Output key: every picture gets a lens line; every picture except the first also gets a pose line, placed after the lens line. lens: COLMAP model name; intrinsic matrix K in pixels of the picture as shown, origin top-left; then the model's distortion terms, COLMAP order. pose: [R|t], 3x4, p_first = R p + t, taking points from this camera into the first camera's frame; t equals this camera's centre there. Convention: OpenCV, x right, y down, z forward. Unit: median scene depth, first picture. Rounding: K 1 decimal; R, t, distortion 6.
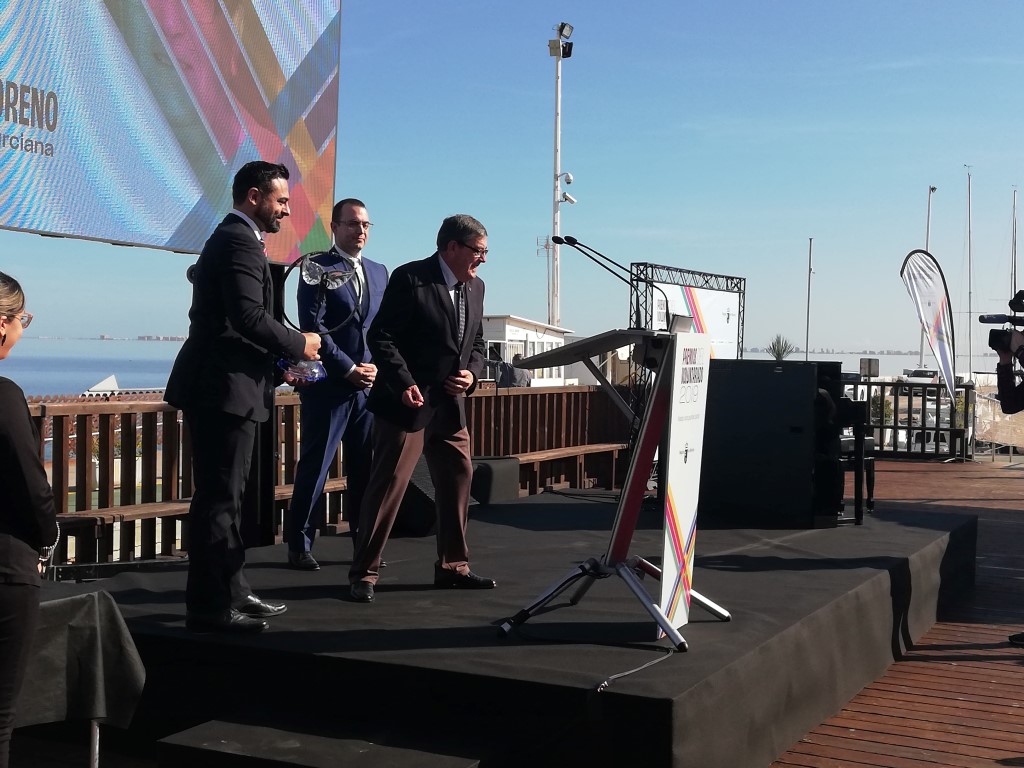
lens RADIAL K [[1518.5, 0, 512.0], [0, 1518.5, 384.0], [0, 0, 1]] dist [0.153107, -0.105613]
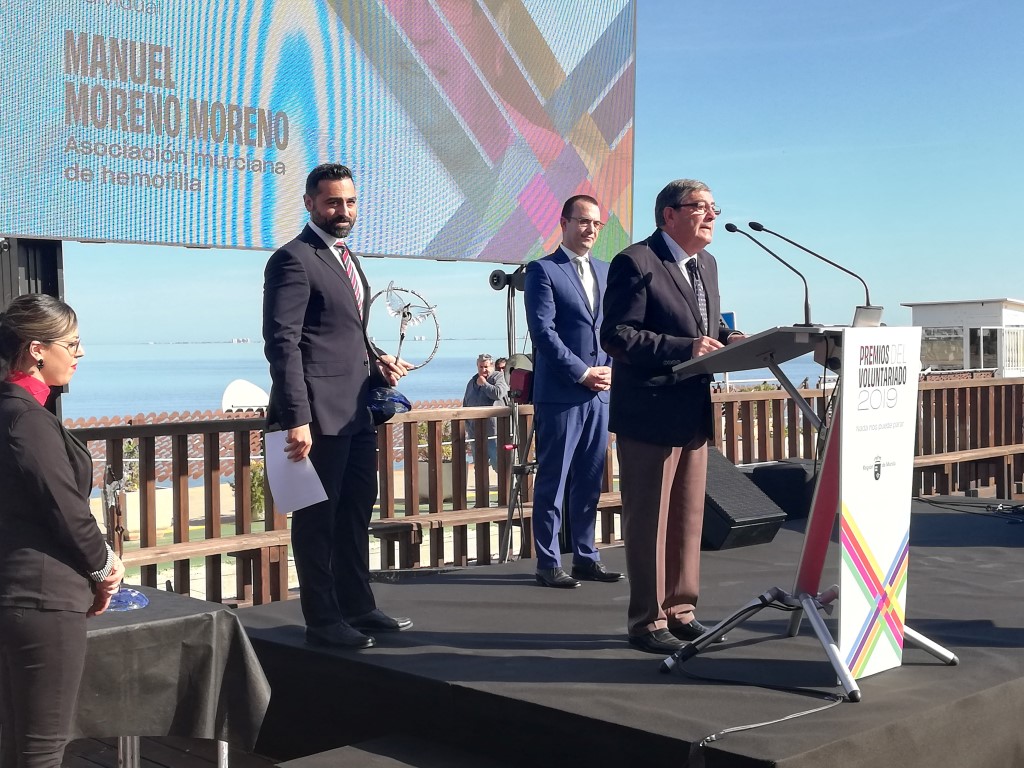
lens RADIAL K [[1517.7, 0, 512.0], [0, 1517.7, 384.0], [0, 0, 1]] dist [0.101635, -0.153672]
pose [[0.933348, -0.021287, -0.358340, 0.177966], [0.023261, 0.999729, 0.001200, -0.005788], [0.358218, -0.009455, 0.933590, 0.097883]]
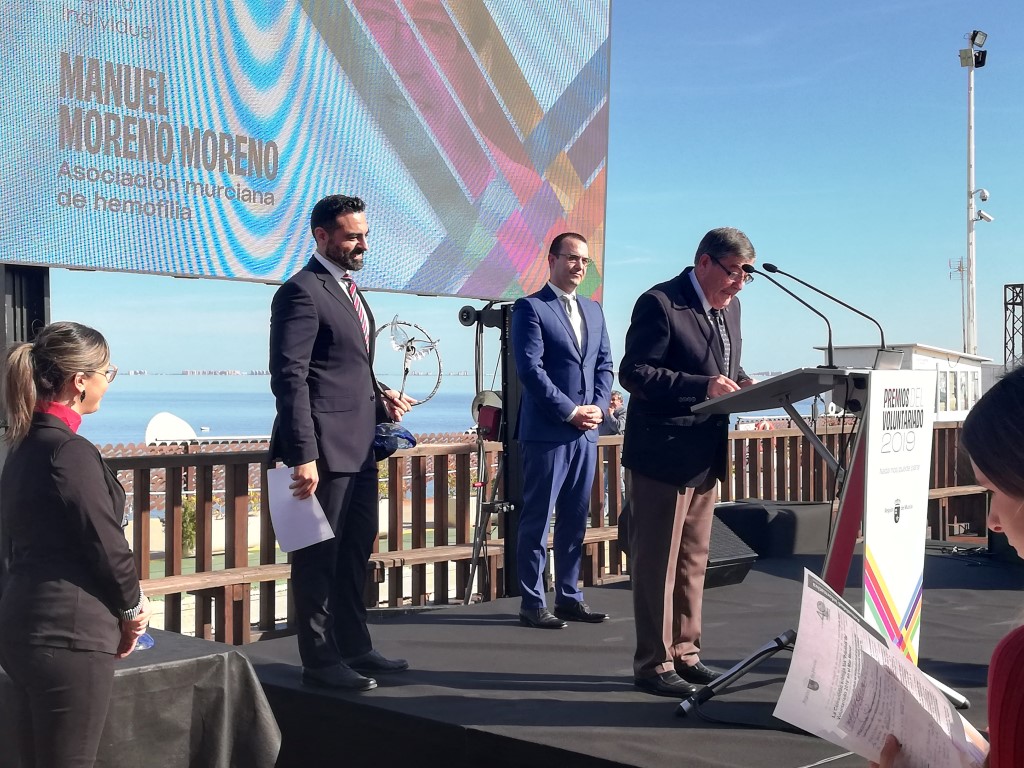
lens RADIAL K [[1517.7, 0, 512.0], [0, 1517.7, 384.0], [0, 0, 1]] dist [0.101635, -0.153672]
pose [[0.956270, -0.015500, -0.292074, 0.122729], [0.009472, 0.999712, -0.022041, -0.006889], [0.292331, 0.018311, 0.956142, 0.088090]]
